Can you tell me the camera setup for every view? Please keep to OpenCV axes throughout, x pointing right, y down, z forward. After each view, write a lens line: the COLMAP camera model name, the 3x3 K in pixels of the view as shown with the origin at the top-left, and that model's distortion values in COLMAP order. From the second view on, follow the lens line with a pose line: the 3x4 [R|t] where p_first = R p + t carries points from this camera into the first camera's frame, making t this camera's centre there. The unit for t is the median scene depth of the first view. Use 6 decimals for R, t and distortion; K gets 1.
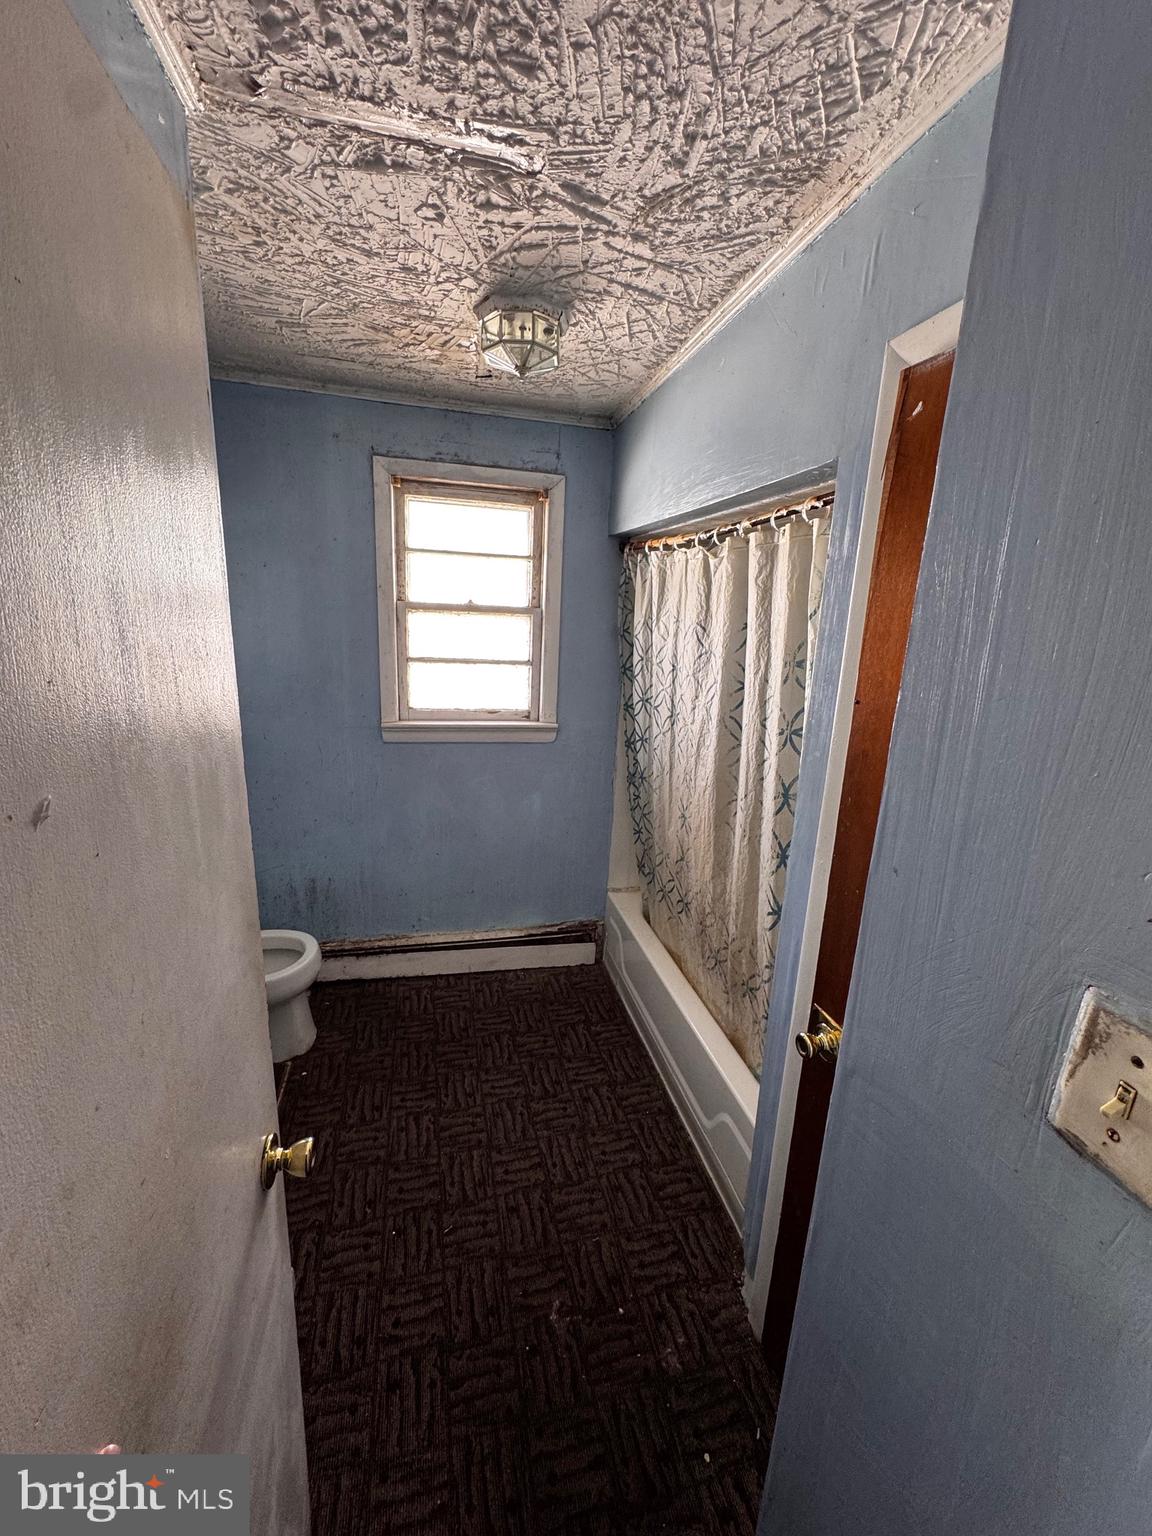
lens RADIAL K [[612.4, 0, 576.0], [0, 612.4, 762.1], [0, 0, 1]] dist [-0.000549, -0.000073]
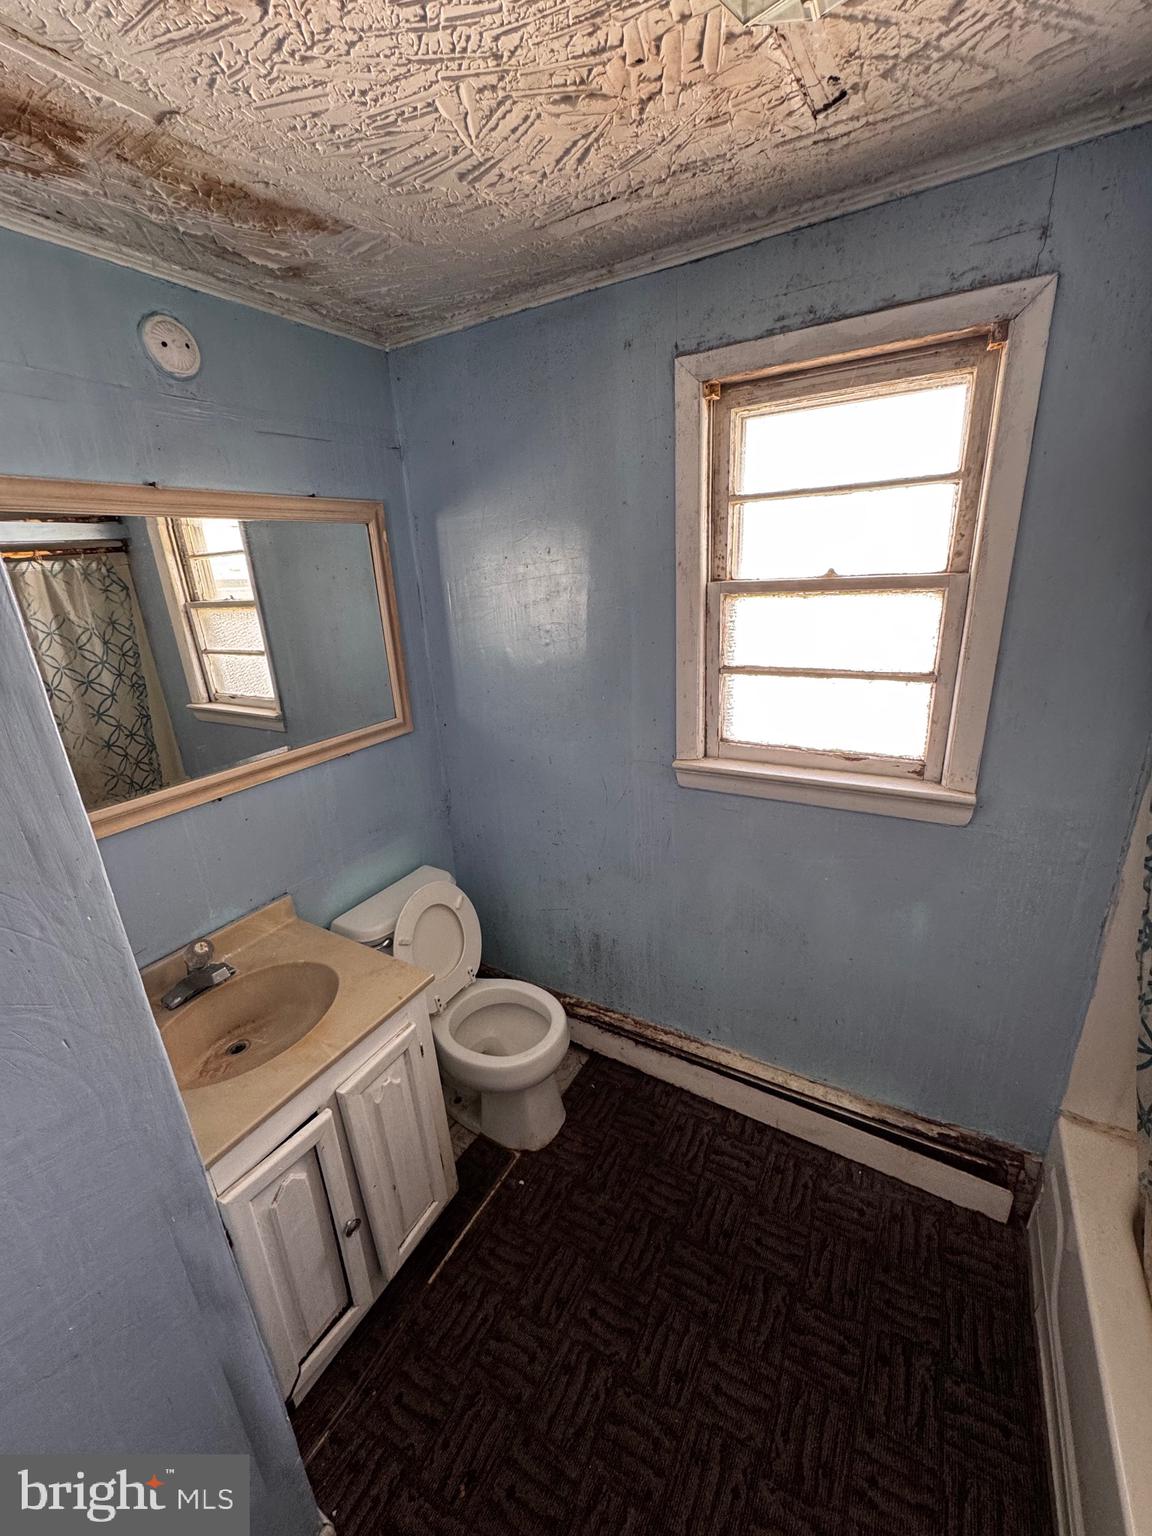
lens RADIAL K [[612.4, 0, 577.6], [0, 612.4, 766.9], [0, 0, 1]] dist [-0.000549, -0.000073]
pose [[0.716422, 0.137821, -0.683918, 0.085027], [-0.076684, 0.989910, 0.119155, -0.130811], [0.693440, -0.032920, 0.719762, 0.408298]]
